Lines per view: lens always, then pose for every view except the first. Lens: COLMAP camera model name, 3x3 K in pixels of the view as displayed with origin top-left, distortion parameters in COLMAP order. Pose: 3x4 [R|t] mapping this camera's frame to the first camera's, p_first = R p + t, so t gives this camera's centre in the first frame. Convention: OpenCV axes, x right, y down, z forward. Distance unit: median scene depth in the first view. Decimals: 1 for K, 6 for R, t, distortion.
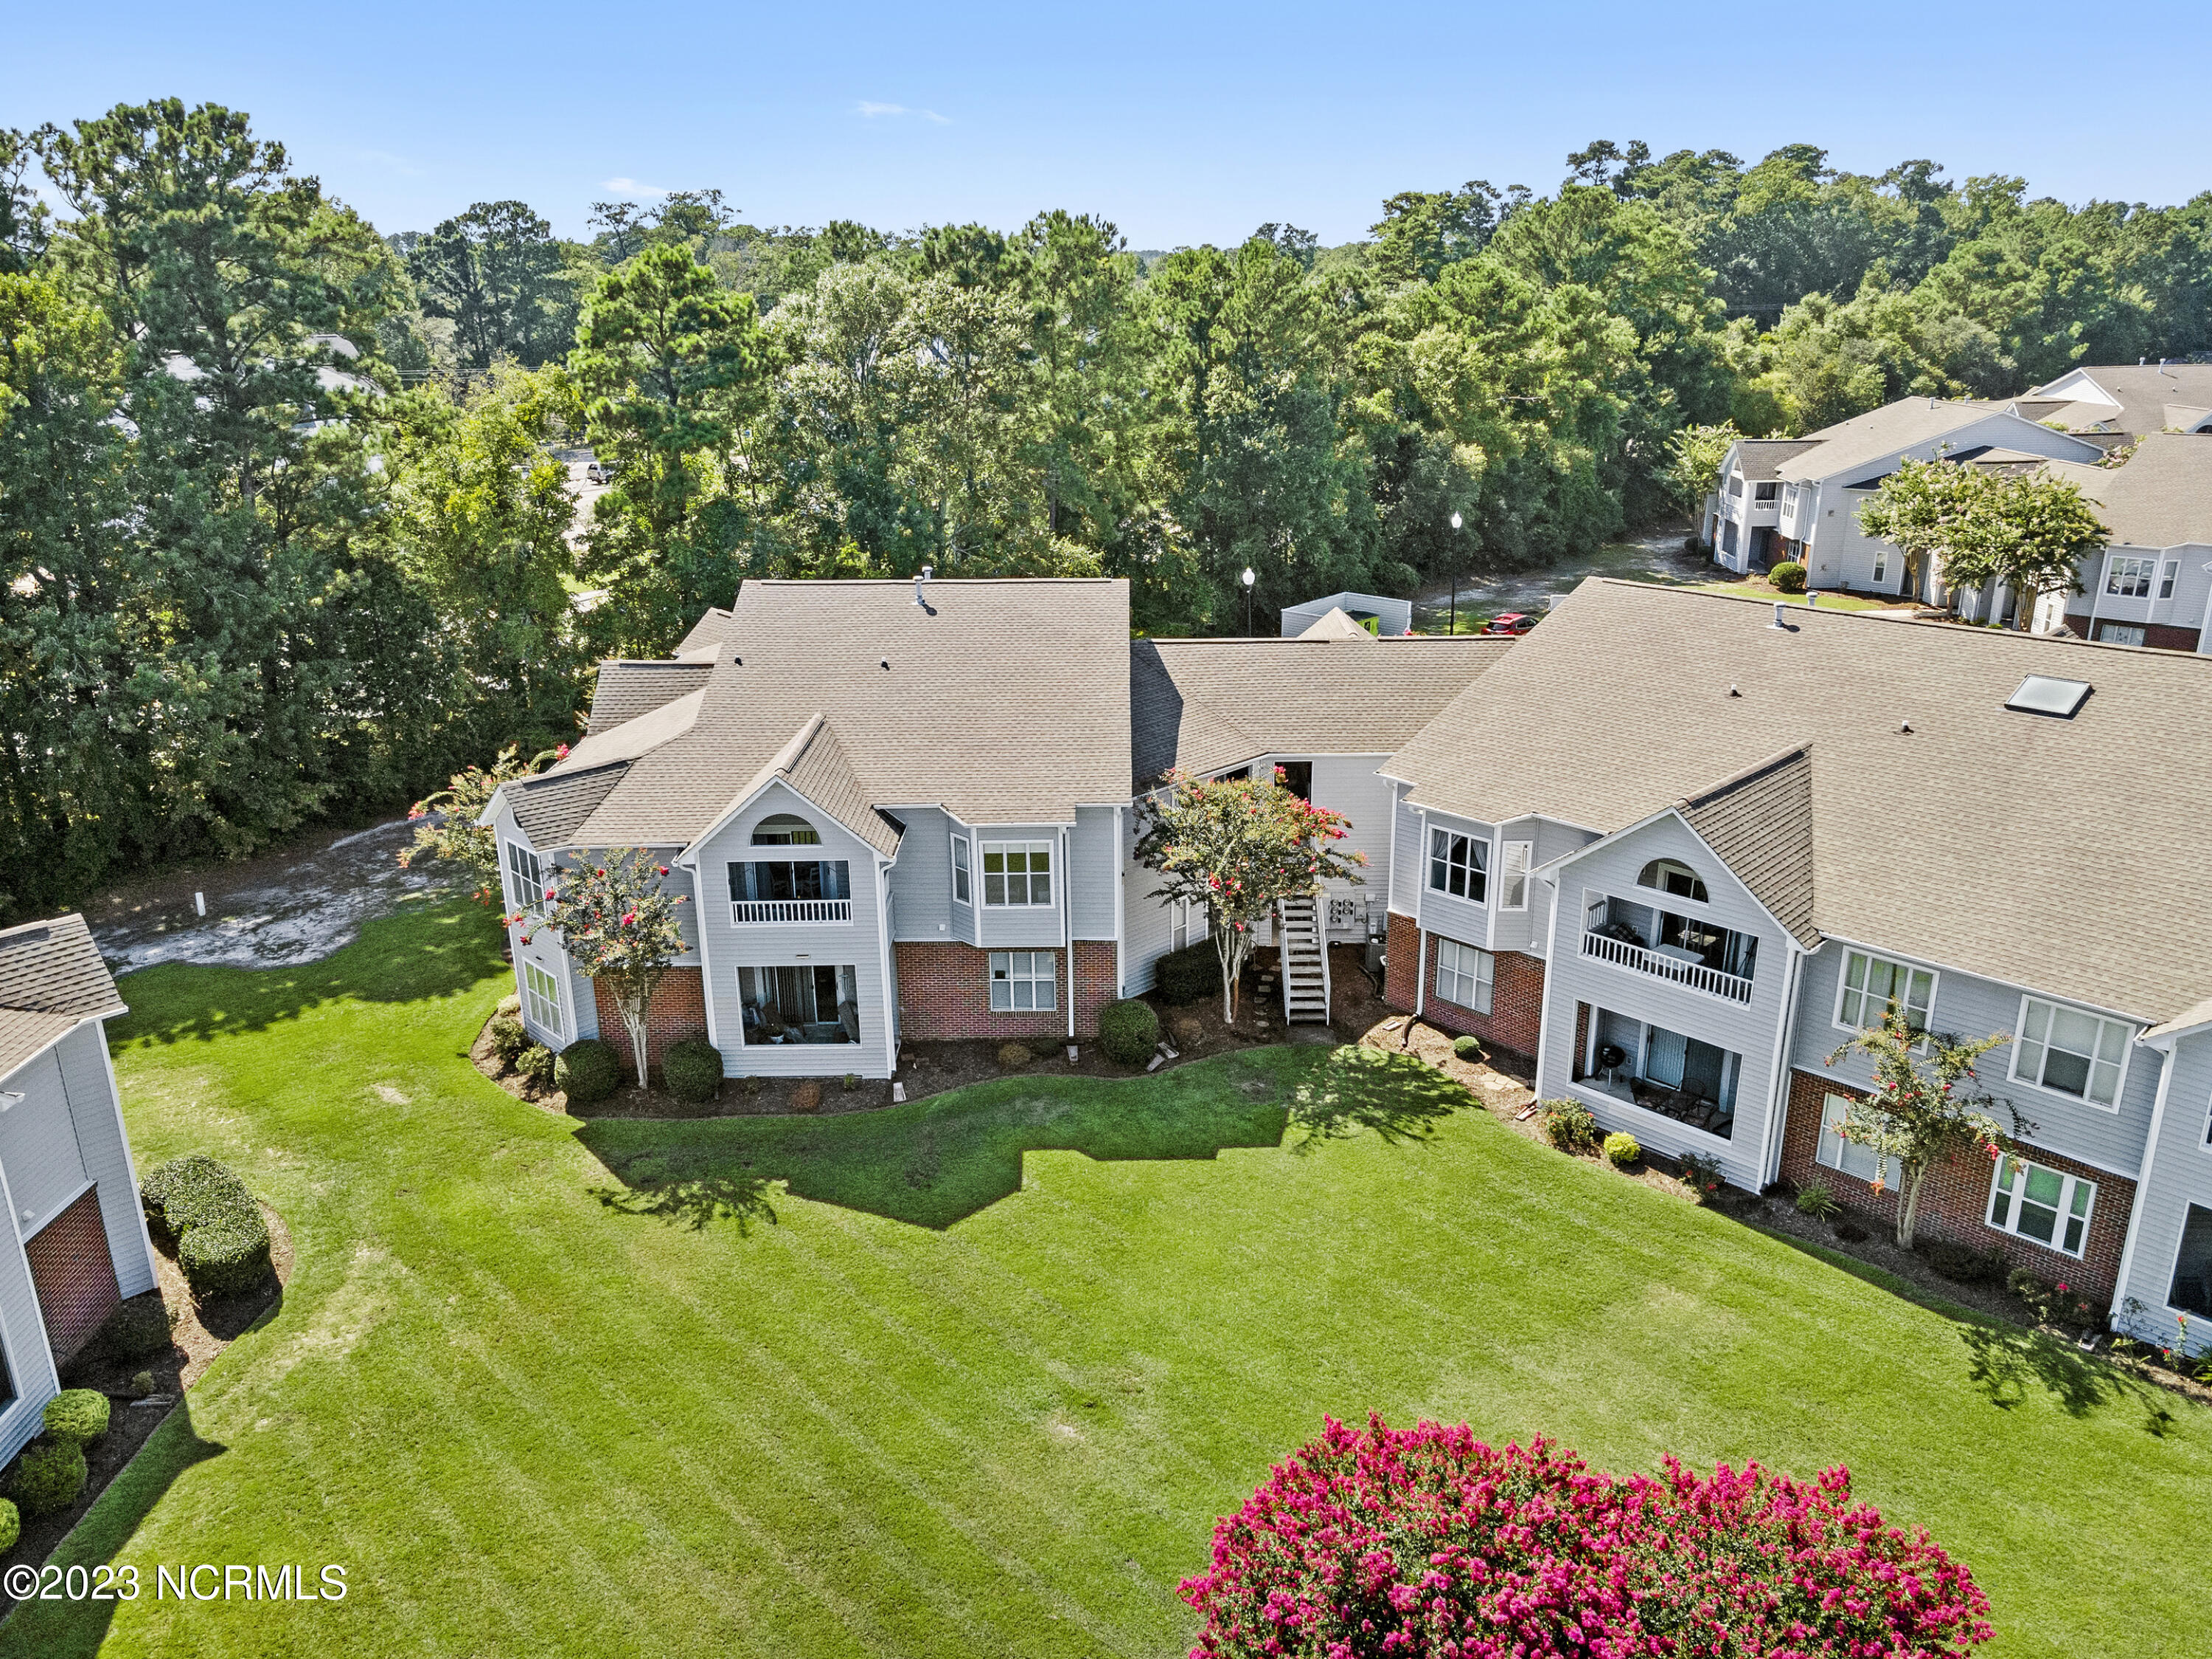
lens RADIAL K [[1646.3, 0, 1106.0], [0, 1646.3, 829.5], [0, 0, 1]] dist [0.036071, -0.003117]
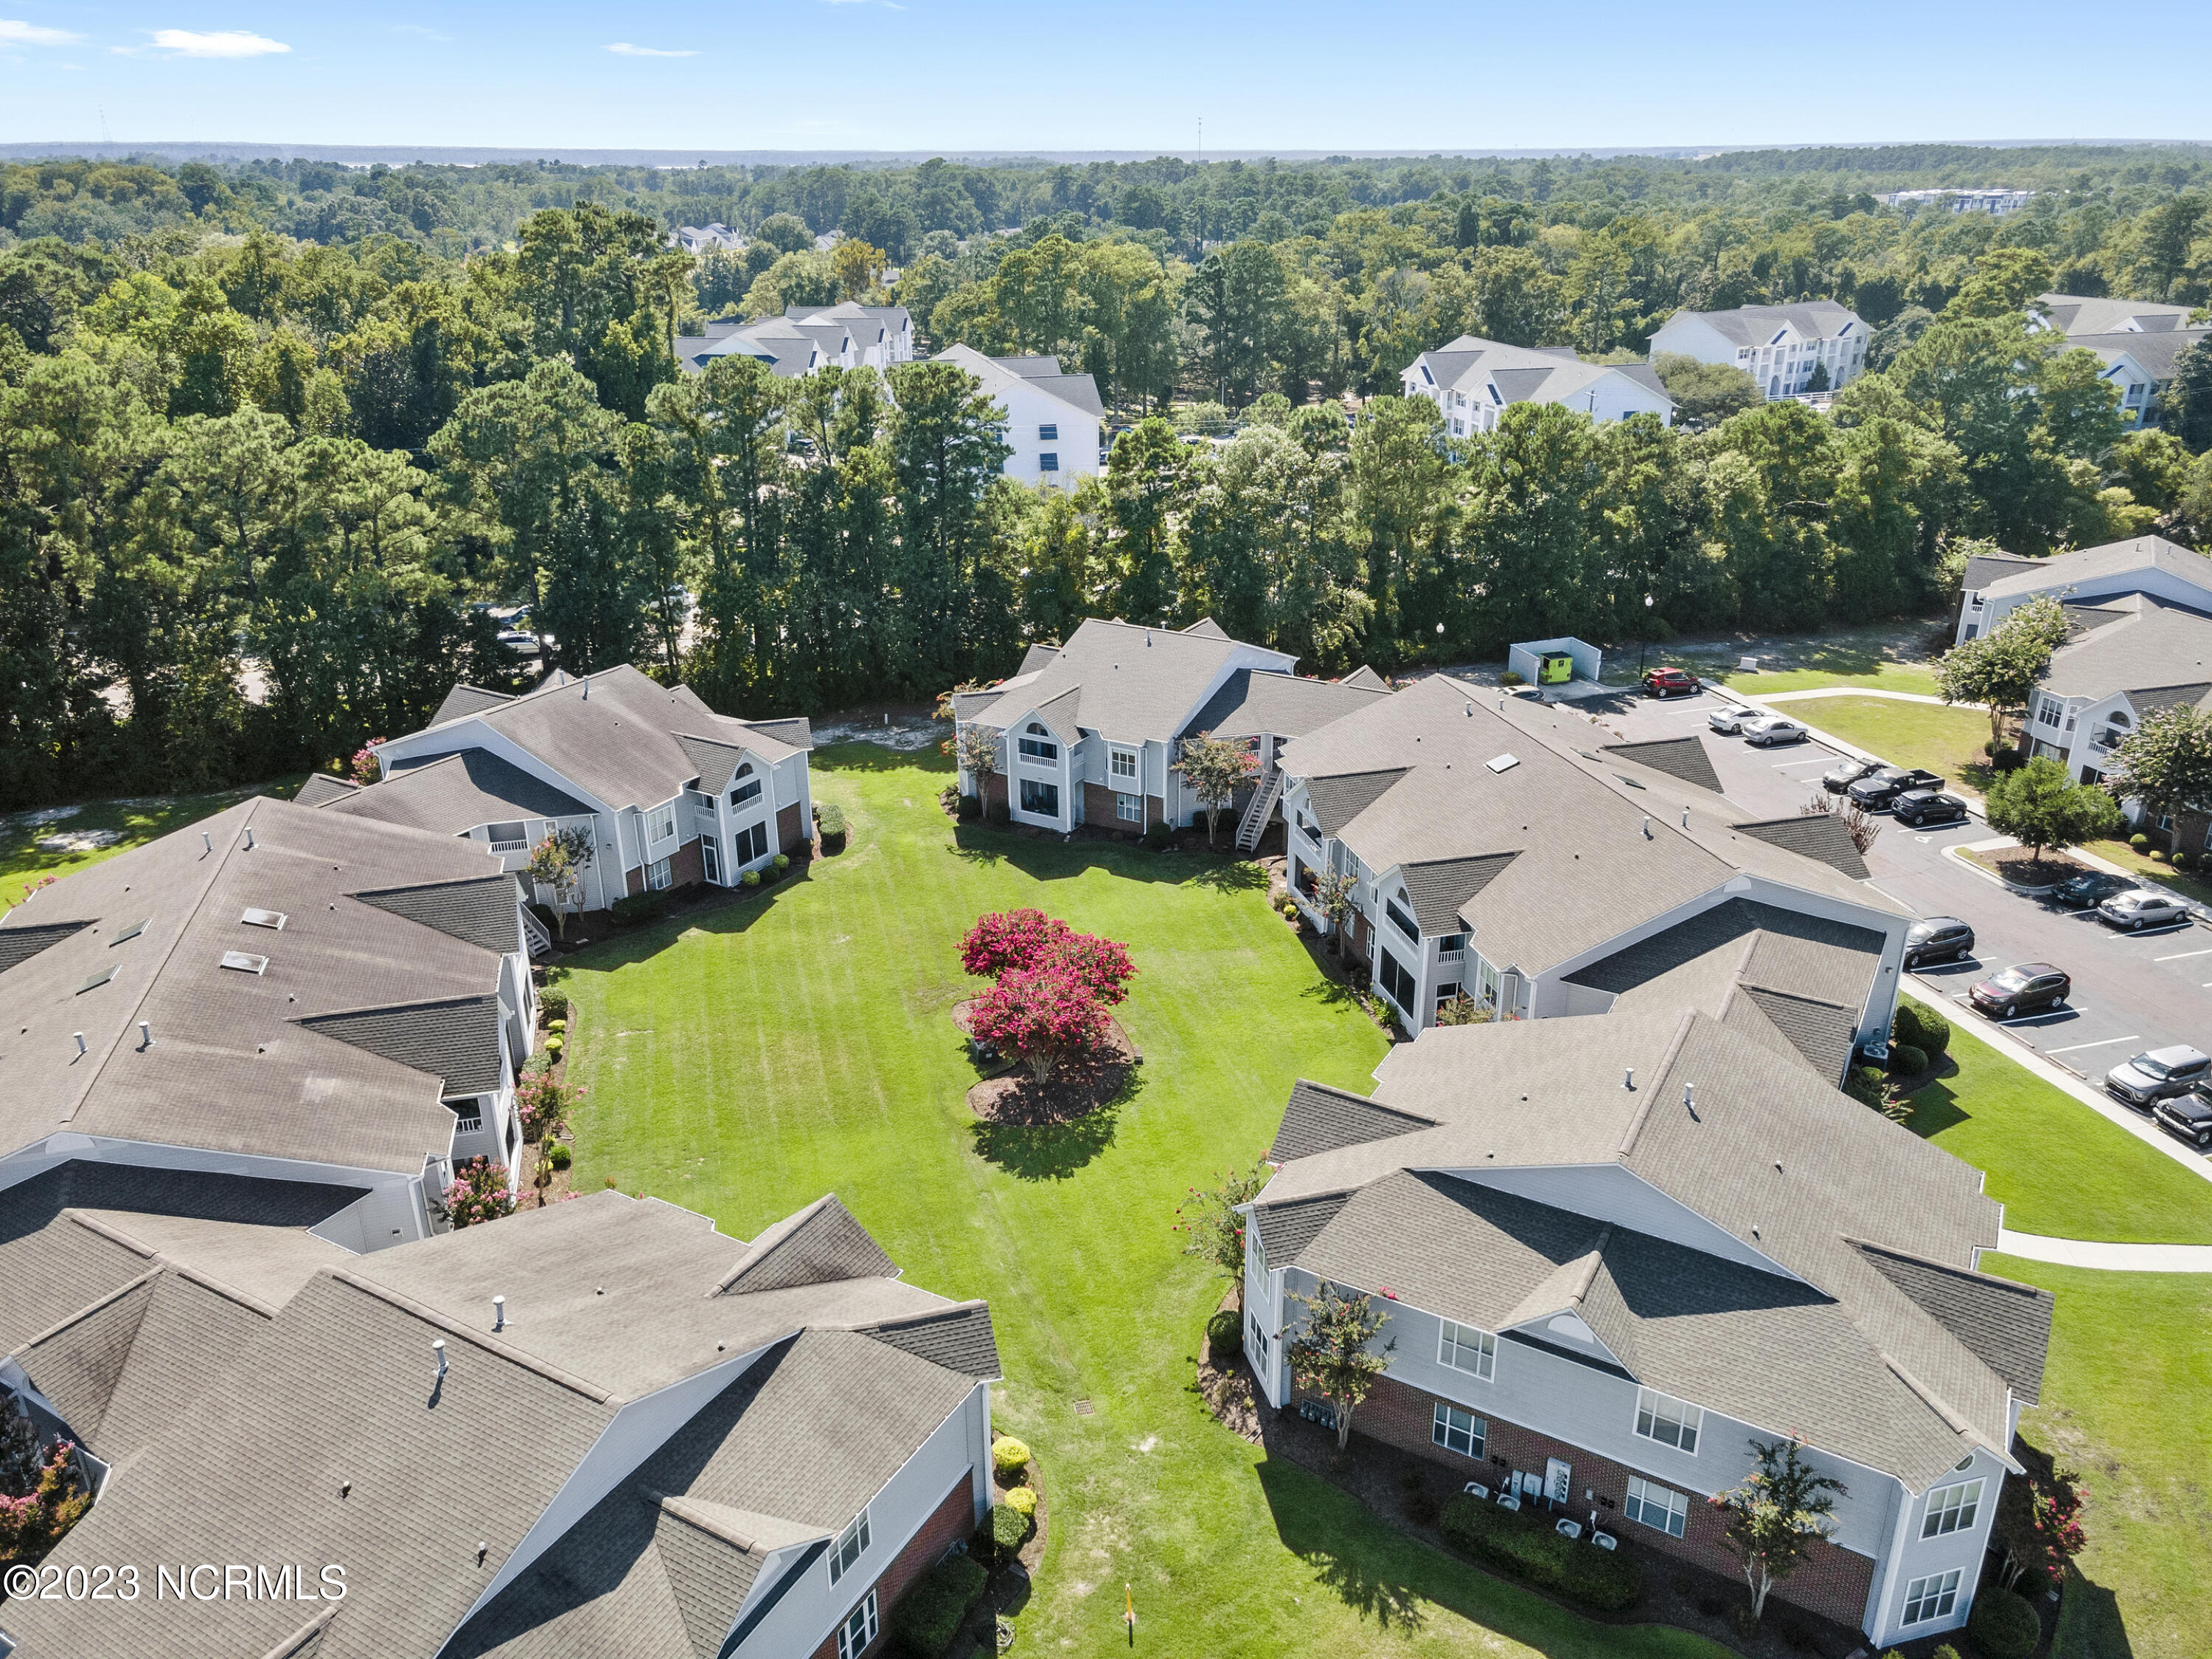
lens RADIAL K [[1646.3, 0, 1106.0], [0, 1646.3, 829.5], [0, 0, 1]] dist [0.036071, -0.003117]
pose [[0.871374, 0.195099, -0.450160, 1.051000], [-0.163029, 0.980538, 0.109389, -0.139919], [0.462741, -0.021930, 0.886222, -1.204690]]
